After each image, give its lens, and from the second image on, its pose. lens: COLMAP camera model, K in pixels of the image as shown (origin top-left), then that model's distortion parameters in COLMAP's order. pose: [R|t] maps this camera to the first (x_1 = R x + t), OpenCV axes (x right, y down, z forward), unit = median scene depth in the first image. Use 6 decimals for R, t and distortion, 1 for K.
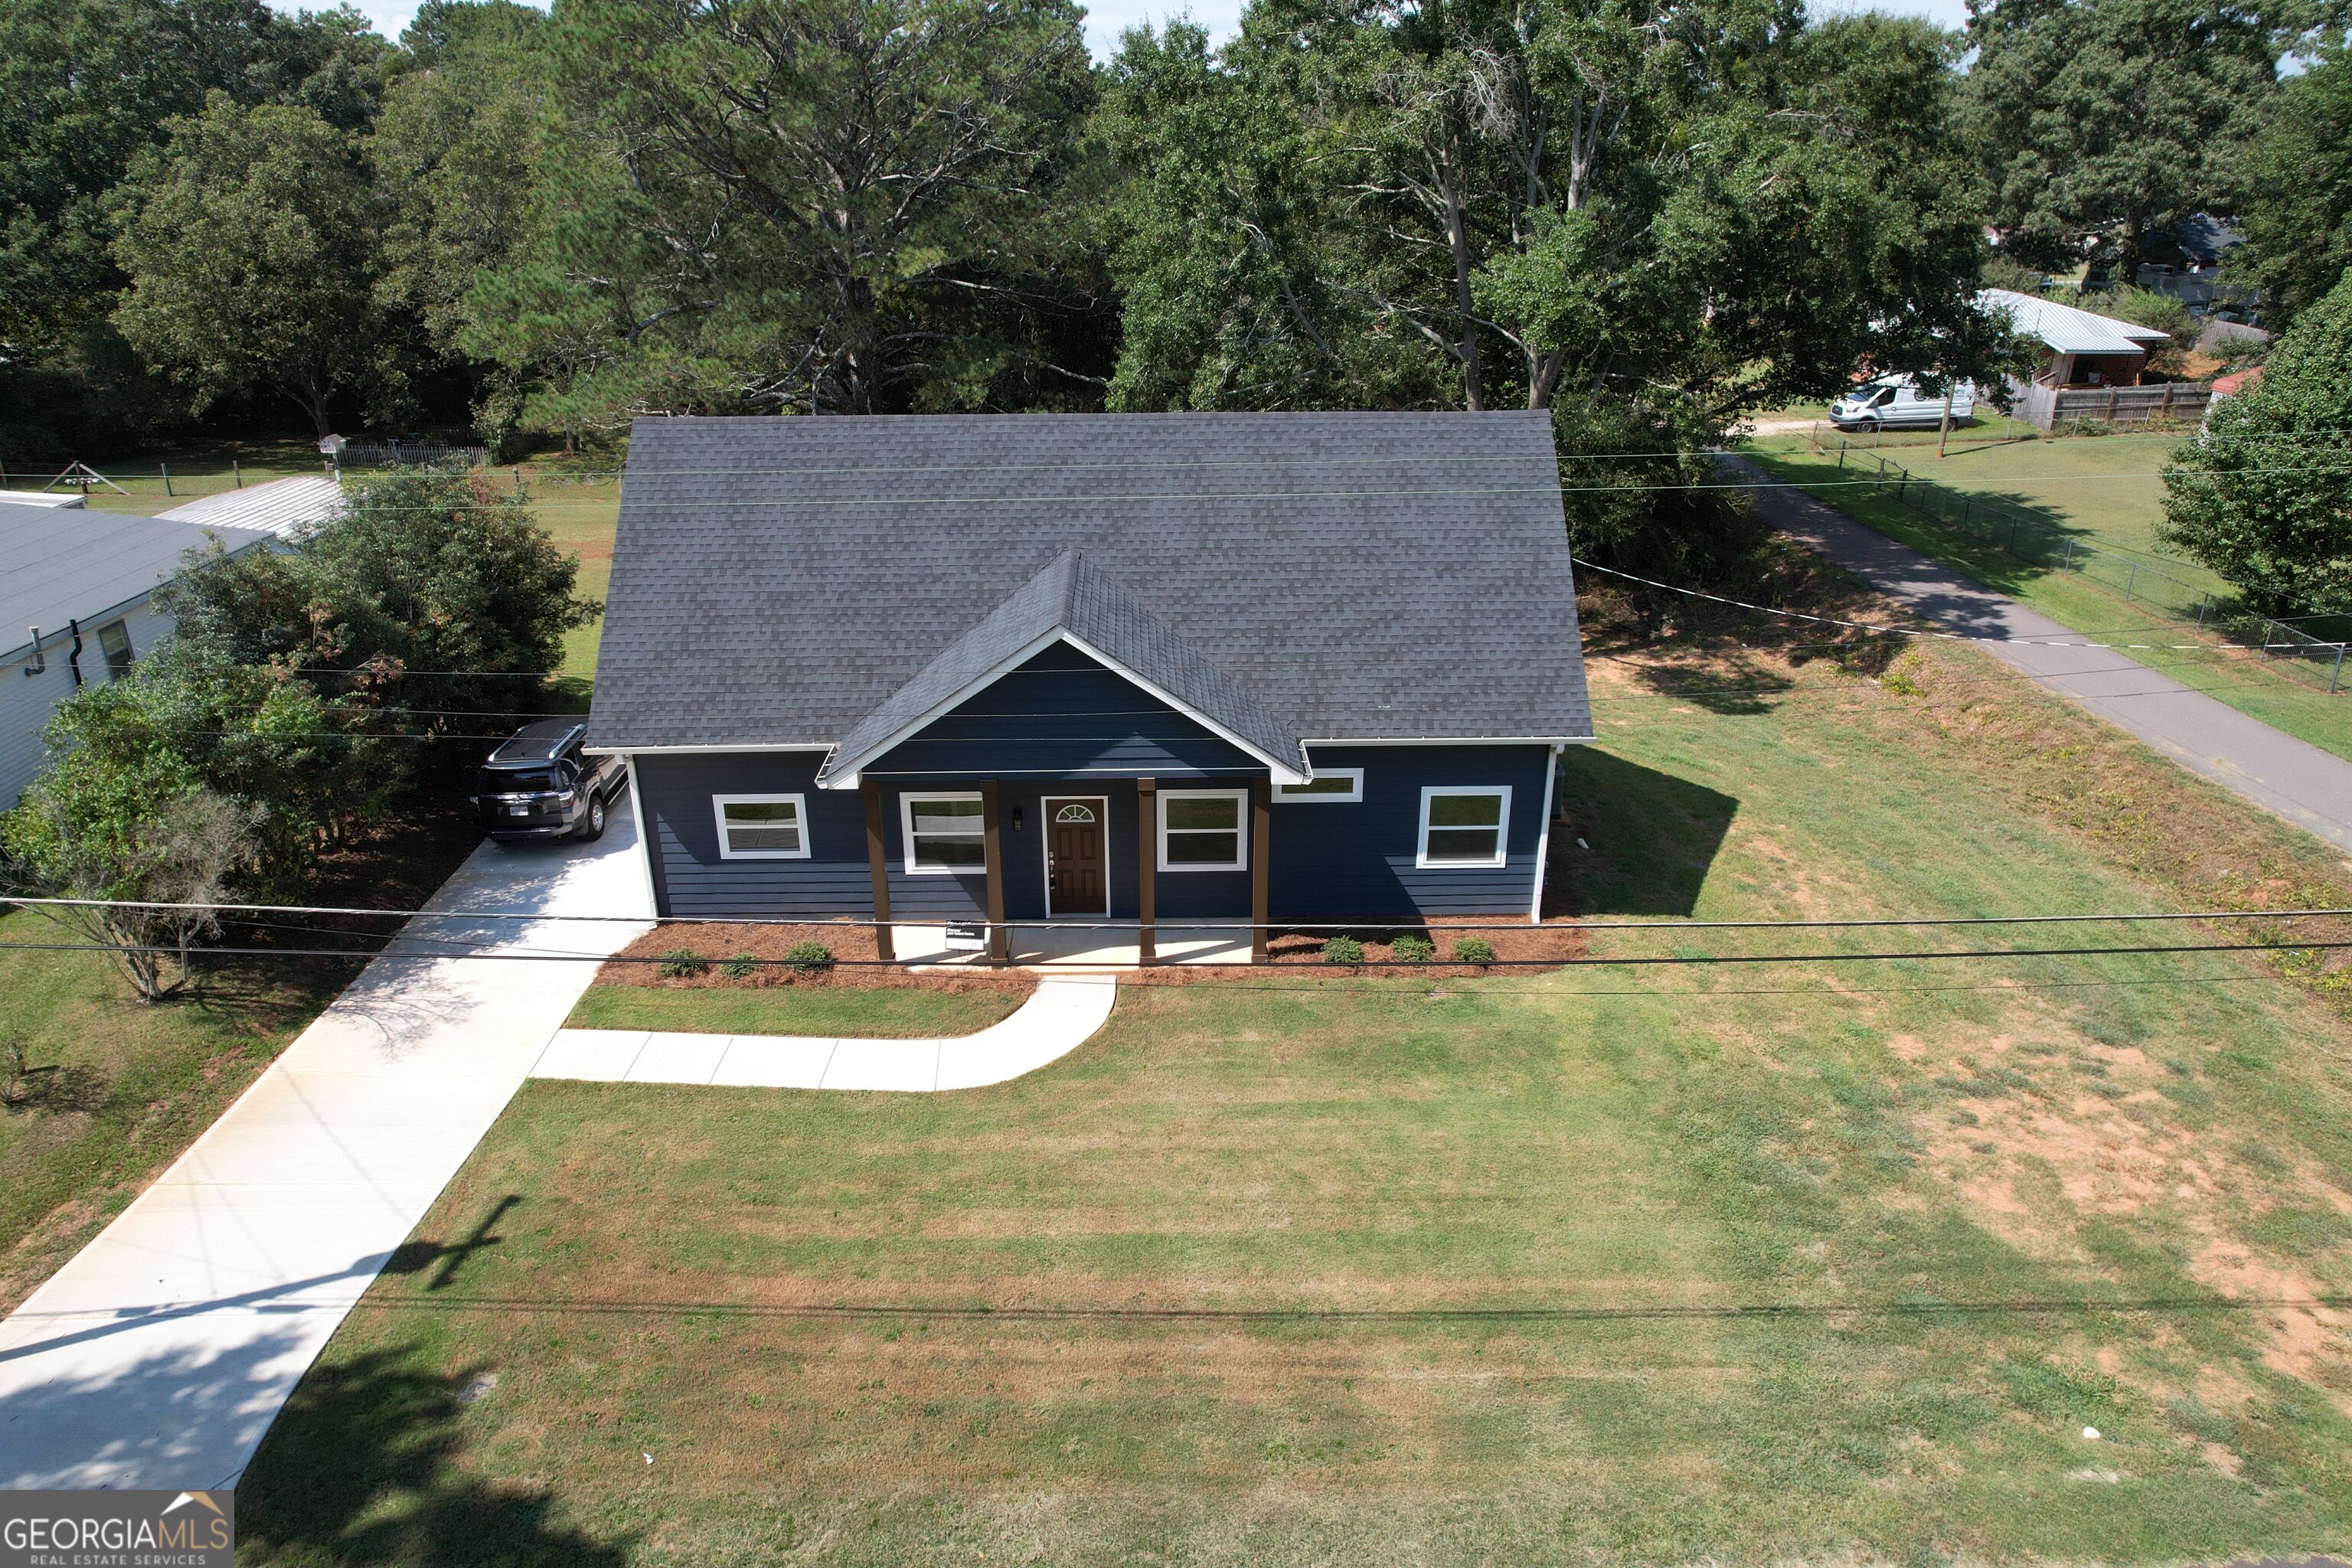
lens RADIAL K [[1501.4, 0, 1174.2], [0, 1501.4, 782.1], [0, 0, 1]] dist [-0.071718, 0.061841]
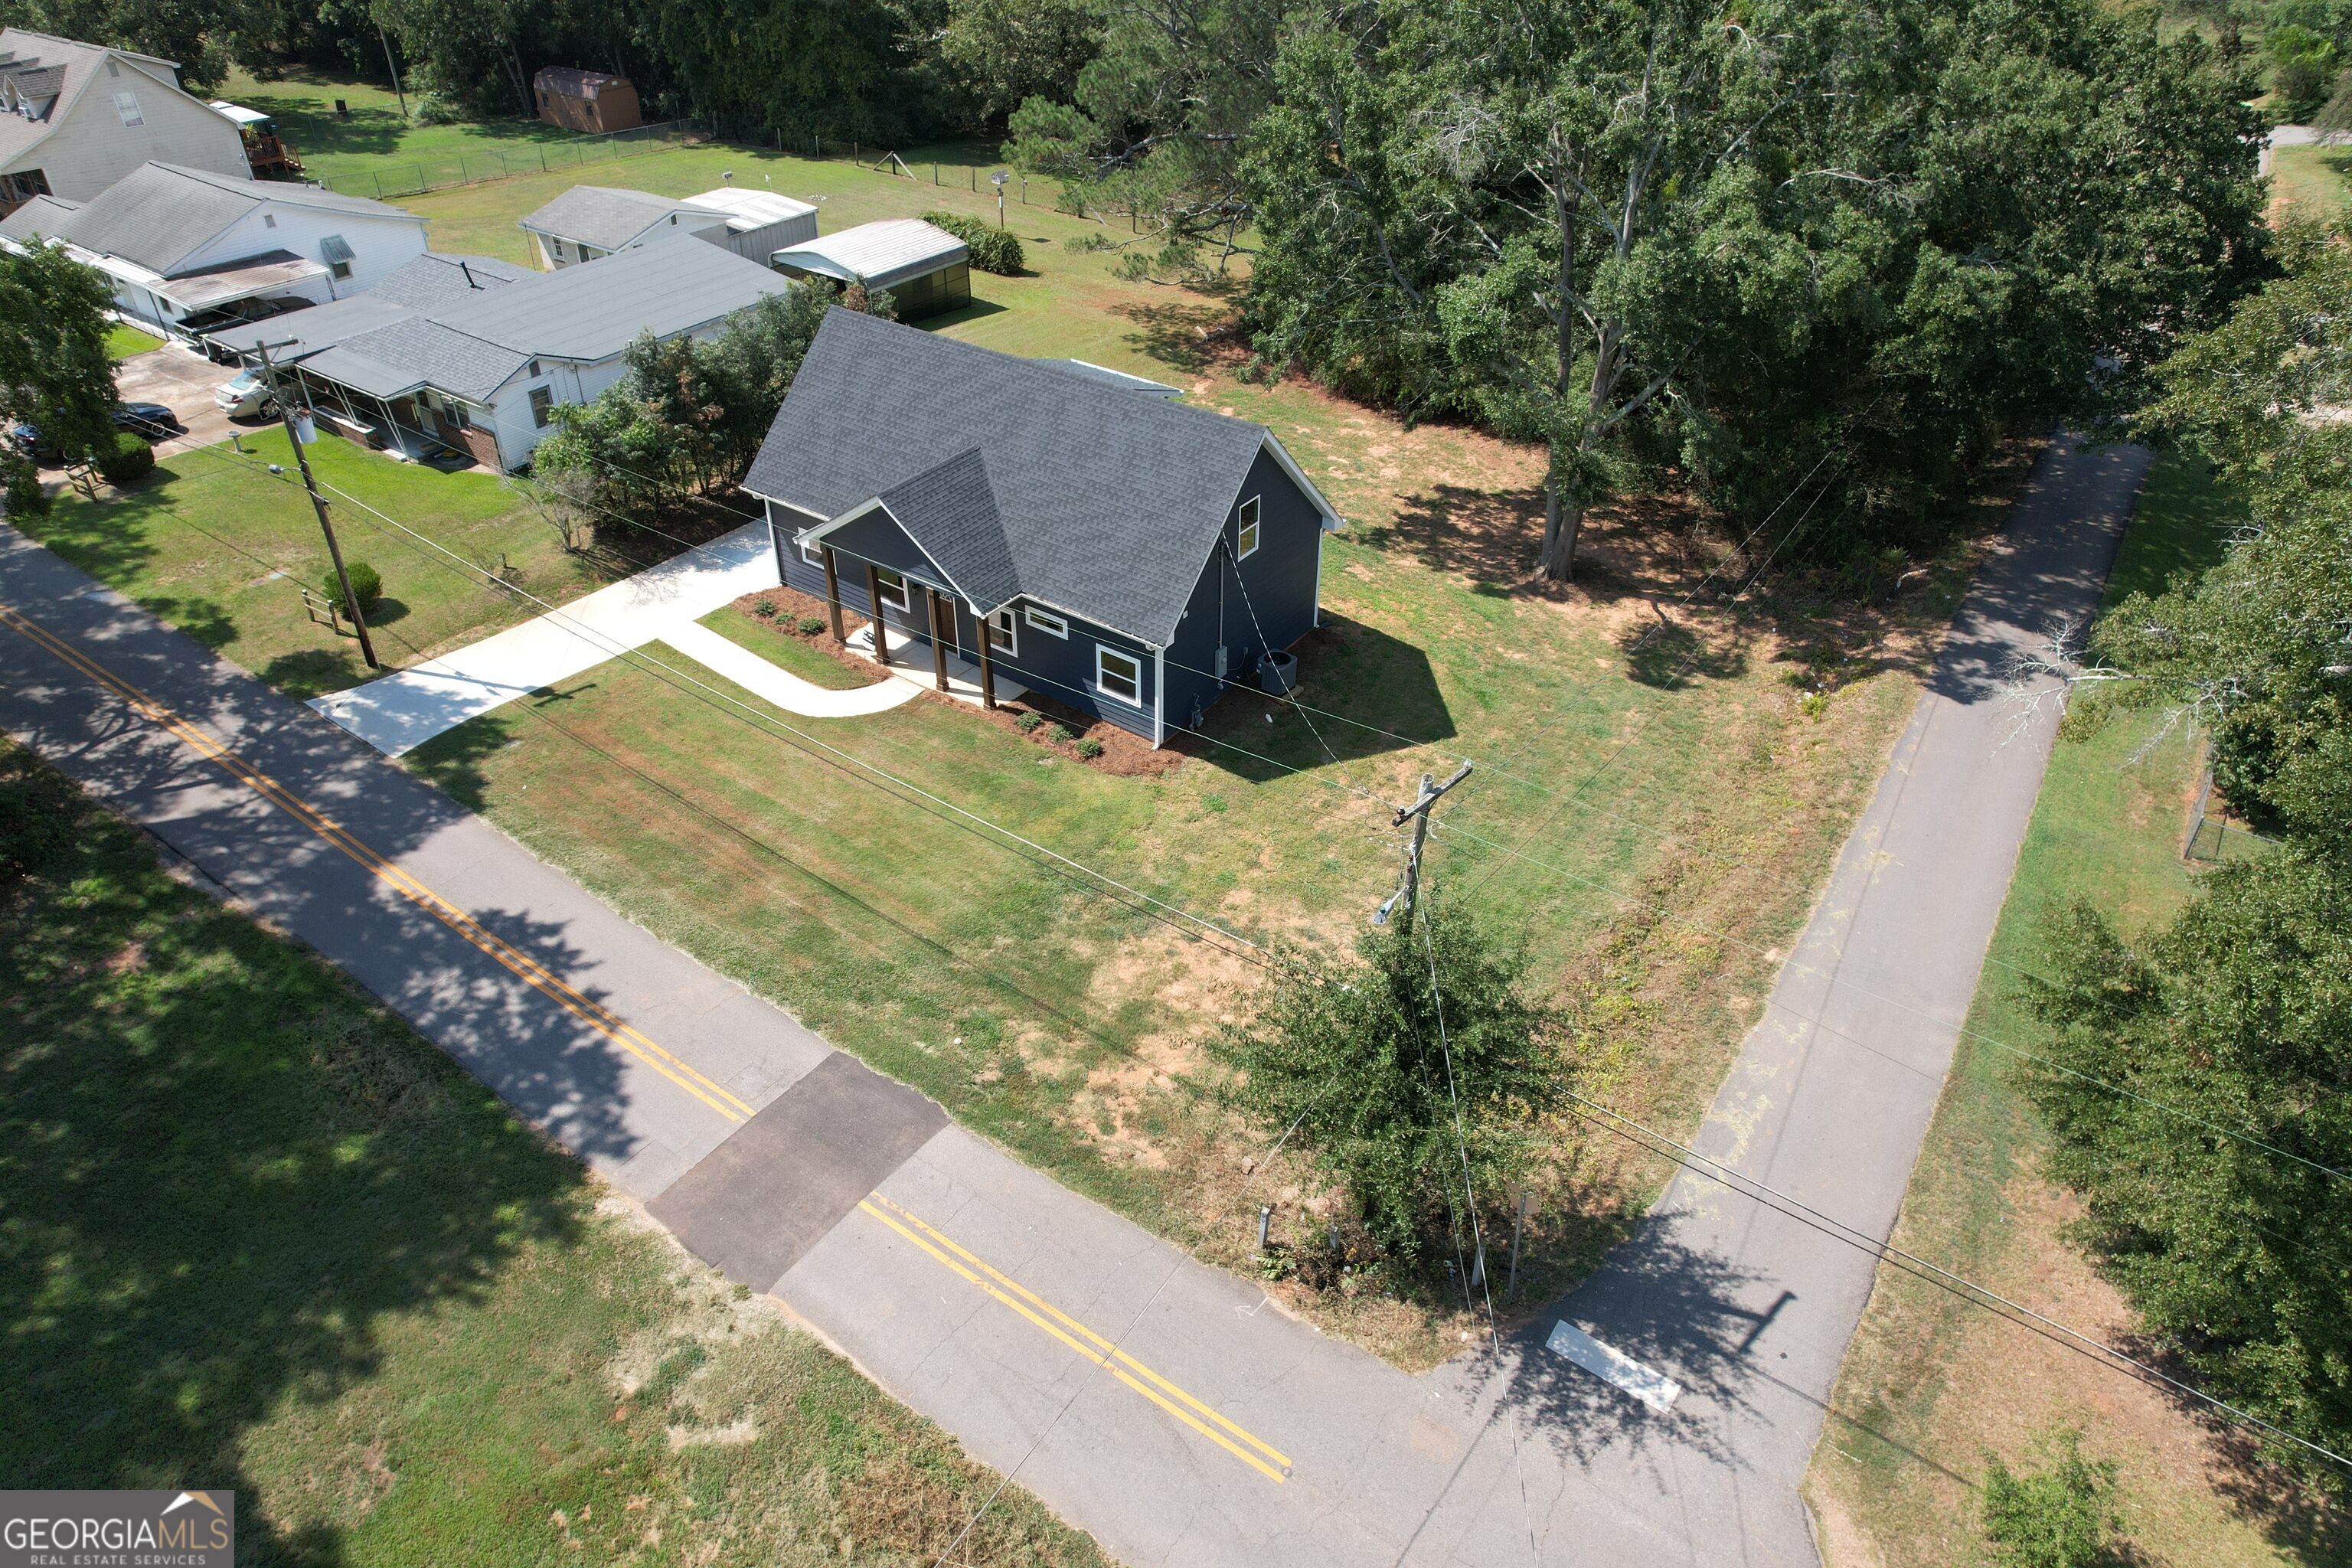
lens RADIAL K [[1501.4, 0, 1177.4], [0, 1501.4, 779.5], [0, 0, 1]] dist [-0.071718, 0.061841]
pose [[0.796382, 0.362091, -0.484423, 1.100215], [-0.247798, 0.926009, 0.284787, -0.352406], [0.551699, -0.106760, 0.827182, -0.319230]]
